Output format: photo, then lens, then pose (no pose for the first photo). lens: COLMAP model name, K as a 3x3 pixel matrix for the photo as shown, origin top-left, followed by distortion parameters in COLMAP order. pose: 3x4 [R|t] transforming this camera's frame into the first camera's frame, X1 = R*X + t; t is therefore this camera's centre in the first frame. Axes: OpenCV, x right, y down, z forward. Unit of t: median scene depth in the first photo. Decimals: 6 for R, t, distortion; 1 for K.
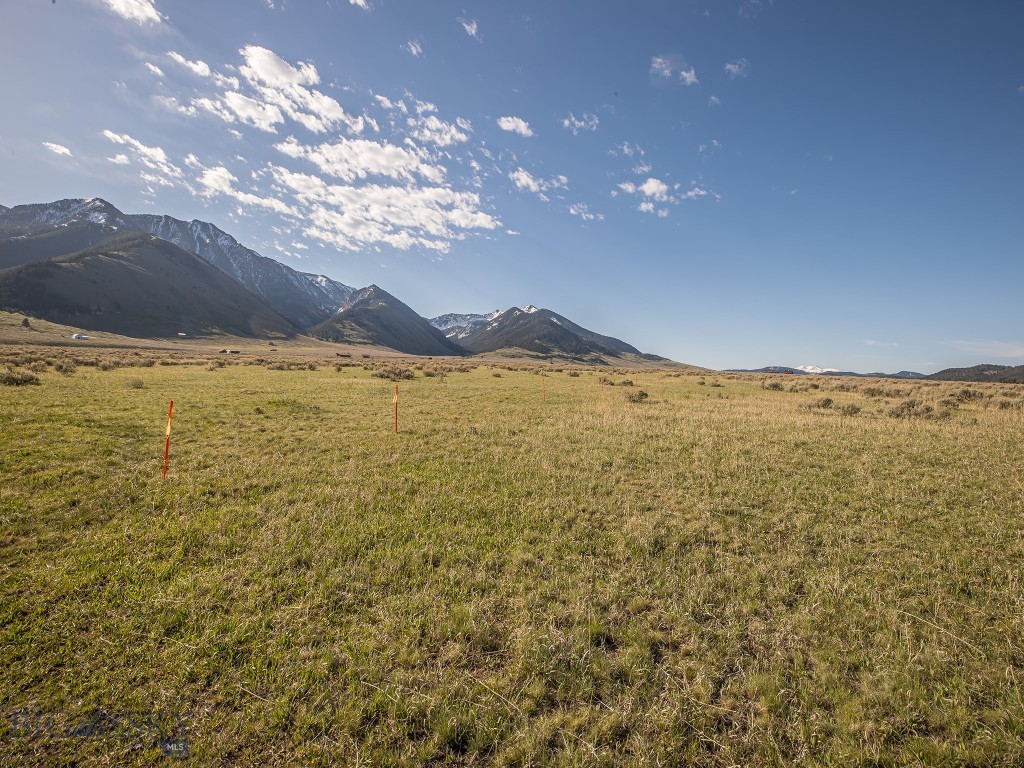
lens RADIAL K [[465.1, 0, 514.4], [0, 465.1, 368.6], [0, 0, 1]] dist [-0.047392, 0.013243]
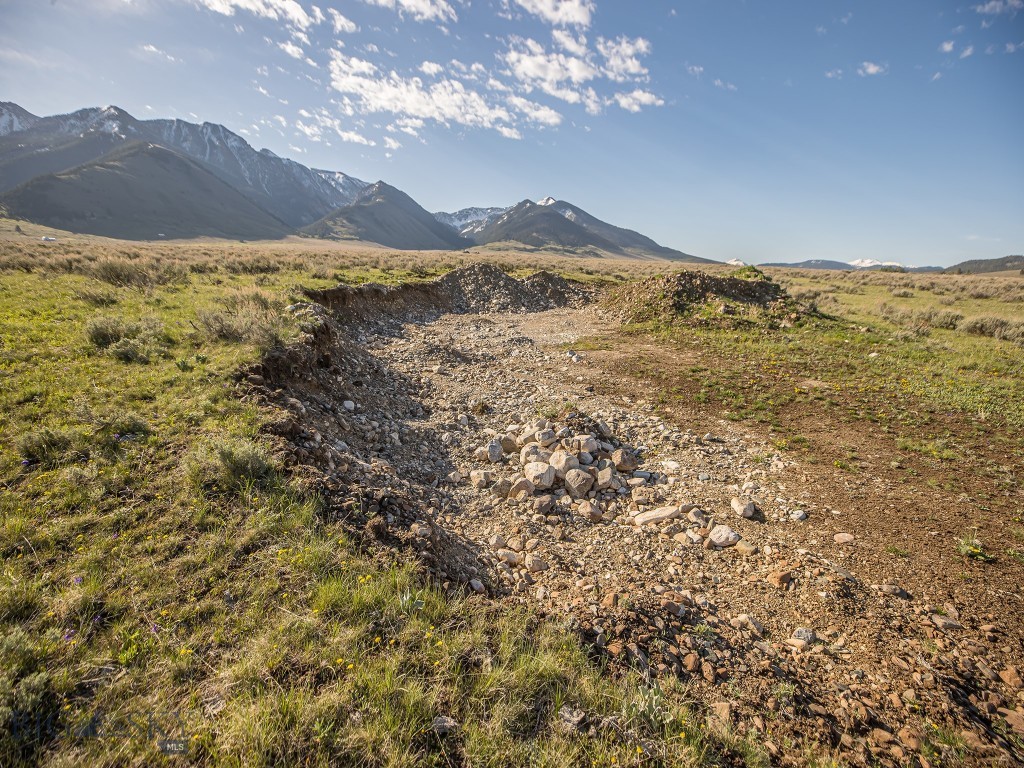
lens RADIAL K [[466.4, 0, 512.3], [0, 466.4, 354.0], [0, 0, 1]] dist [-0.049642, 0.014552]
pose [[0.994587, 0.010638, -0.103362, 0.118597], [0.009202, 0.981820, 0.189592, 0.005501], [0.103500, -0.189517, 0.976407, -0.048837]]
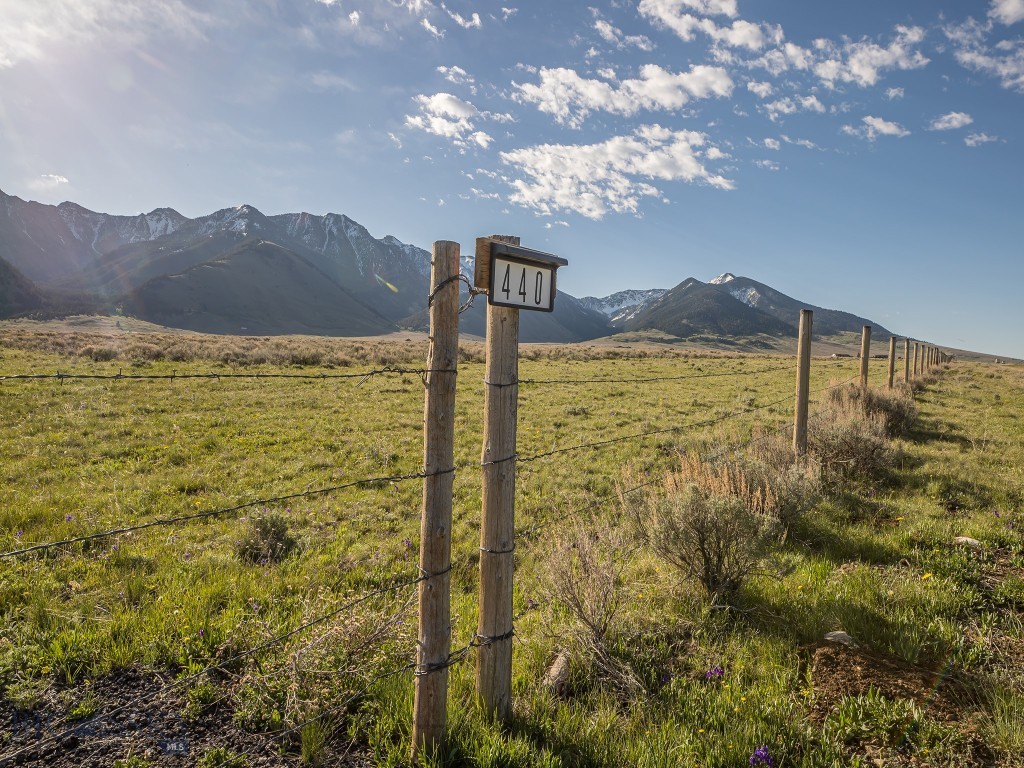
lens RADIAL K [[610.9, 0, 512.1], [0, 610.9, 371.1], [0, 0, 1]] dist [-0.008340, 0.001952]
pose [[0.913466, -0.007407, -0.406848, 0.222831], [0.013287, 0.999844, 0.011631, 0.011309], [0.406698, -0.016031, 0.913422, -0.076000]]
